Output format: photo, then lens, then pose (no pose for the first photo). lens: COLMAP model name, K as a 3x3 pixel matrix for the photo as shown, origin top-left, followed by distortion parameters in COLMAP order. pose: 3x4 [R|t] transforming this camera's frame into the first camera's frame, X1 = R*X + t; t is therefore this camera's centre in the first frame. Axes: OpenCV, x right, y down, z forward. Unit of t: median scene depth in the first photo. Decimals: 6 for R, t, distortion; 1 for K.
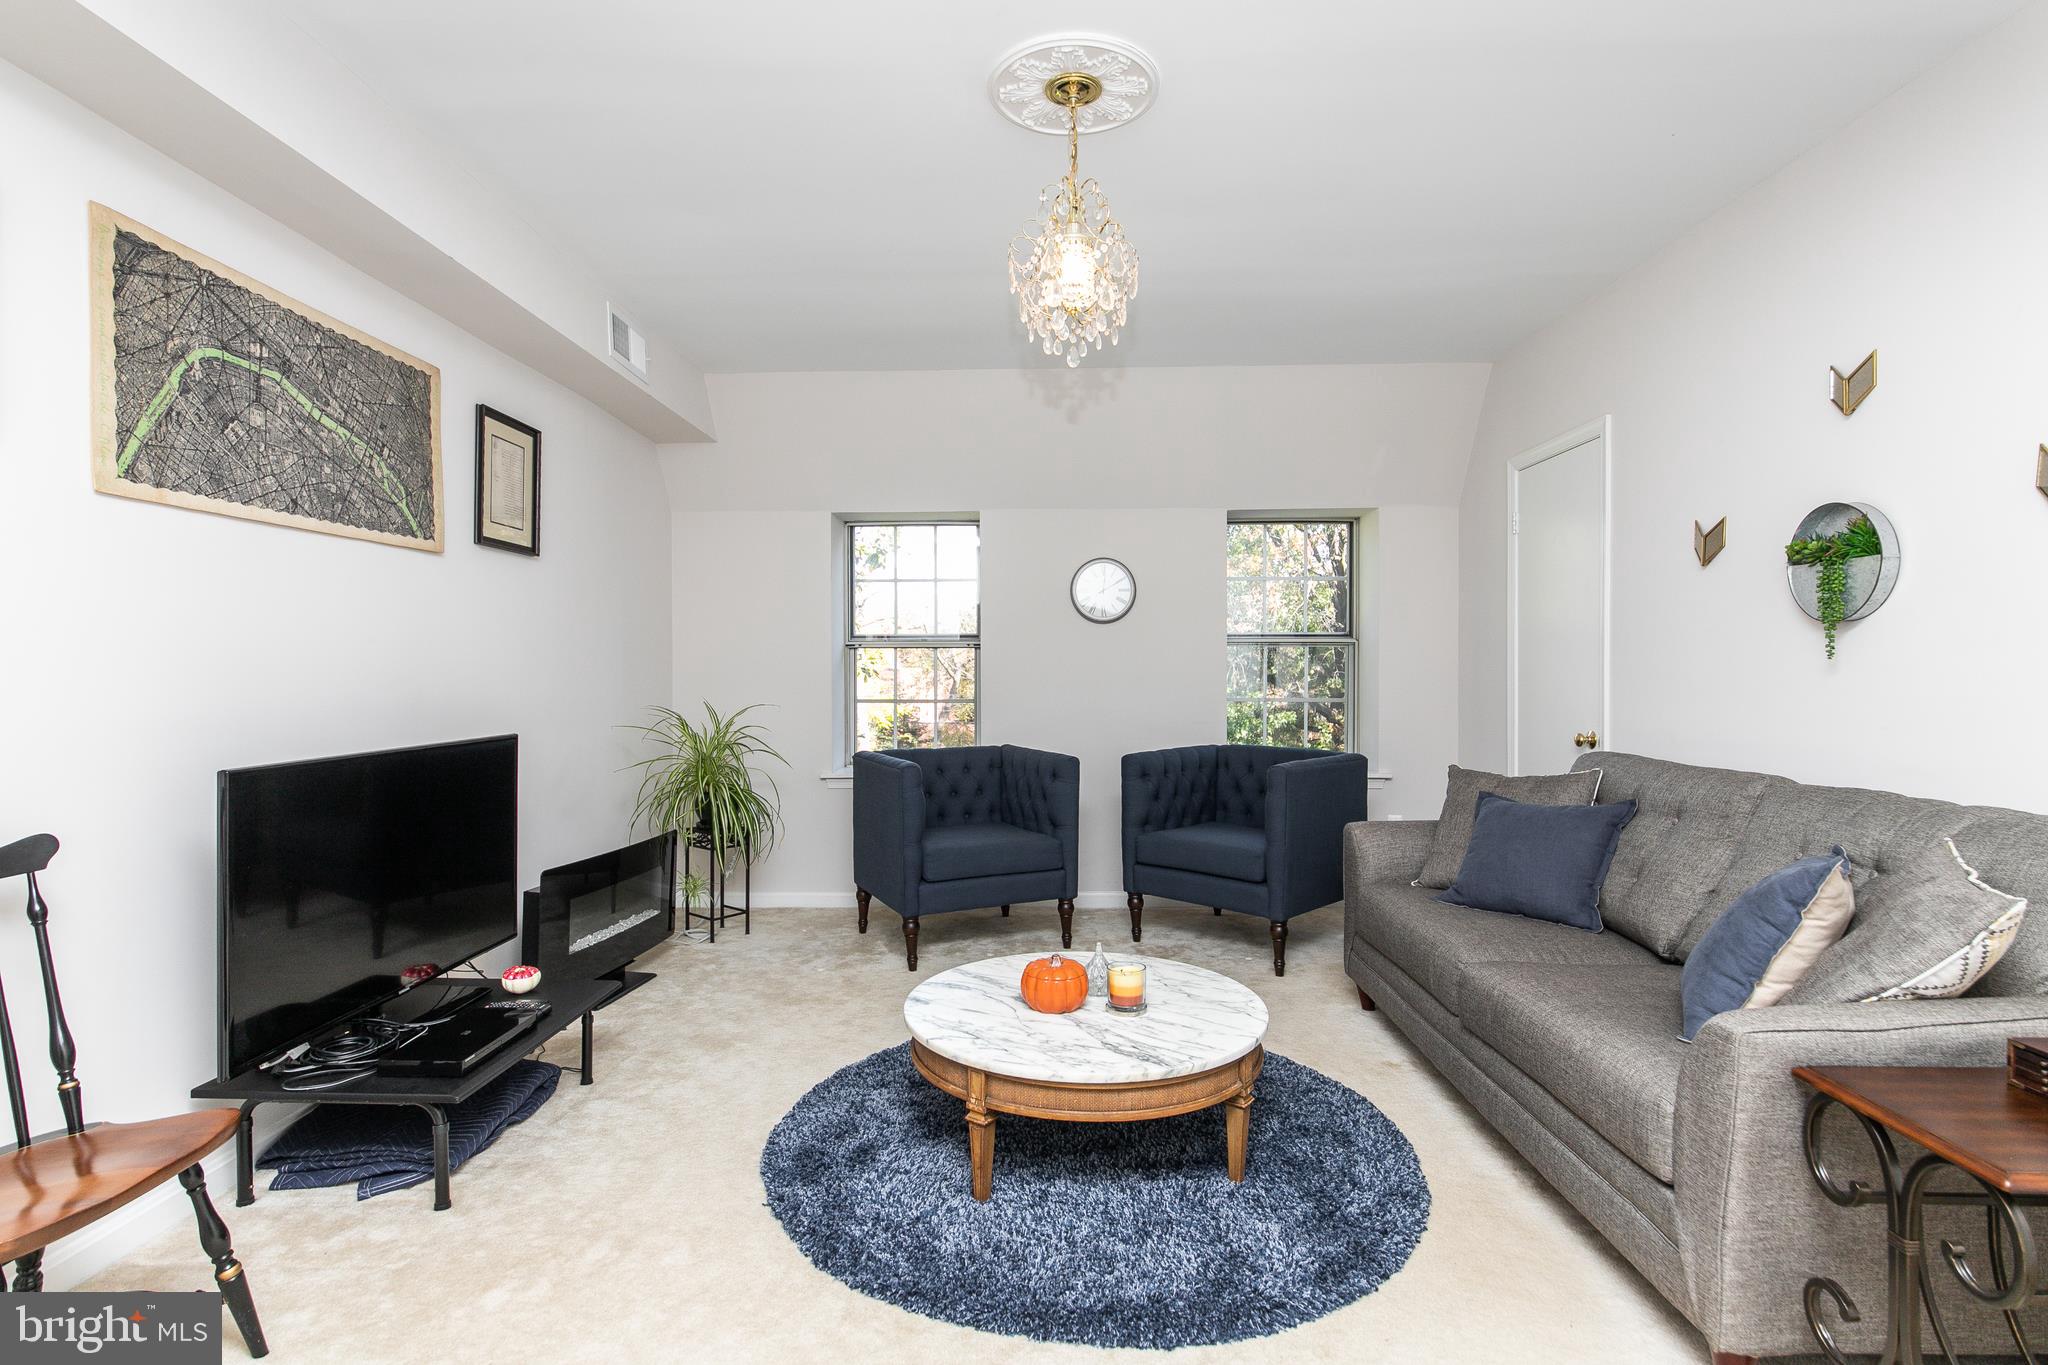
lens RADIAL K [[1050.4, 0, 1024.0], [0, 1050.4, 682.5], [0, 0, 1]] dist [-0.003791, -0.000400]
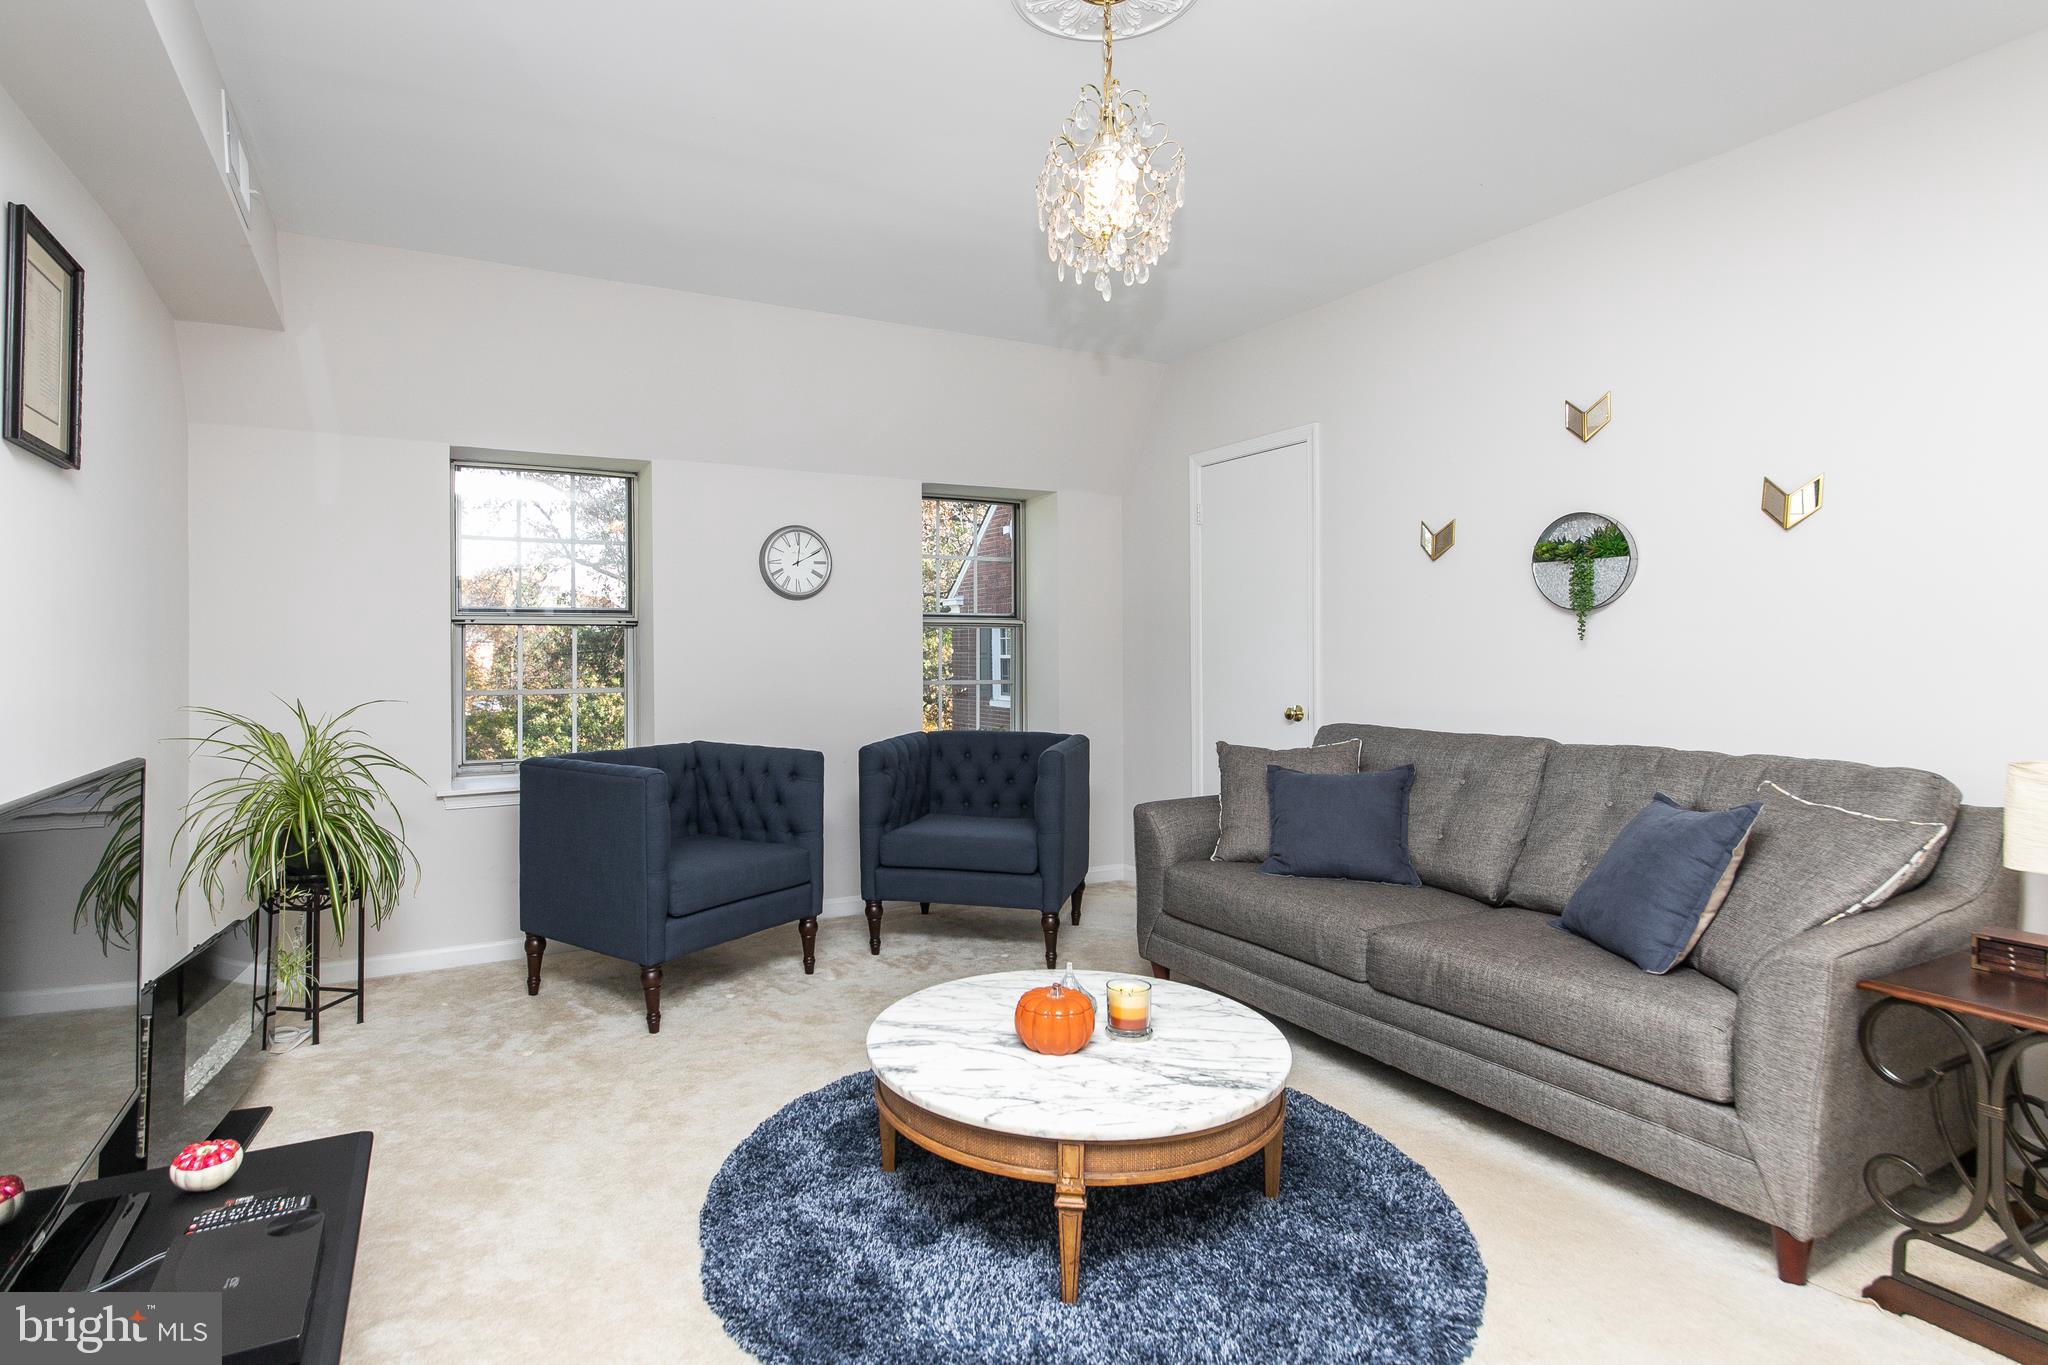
lens RADIAL K [[1064.6, 0, 1015.3], [0, 1064.6, 650.4], [0, 0, 1]] dist [-0.002030, -0.000286]
pose [[0.866416, -0.001393, 0.499320, -0.349957], [0.008772, 0.999884, -0.012431, -0.001080], [-0.499245, 0.015150, 0.866328, 0.214909]]
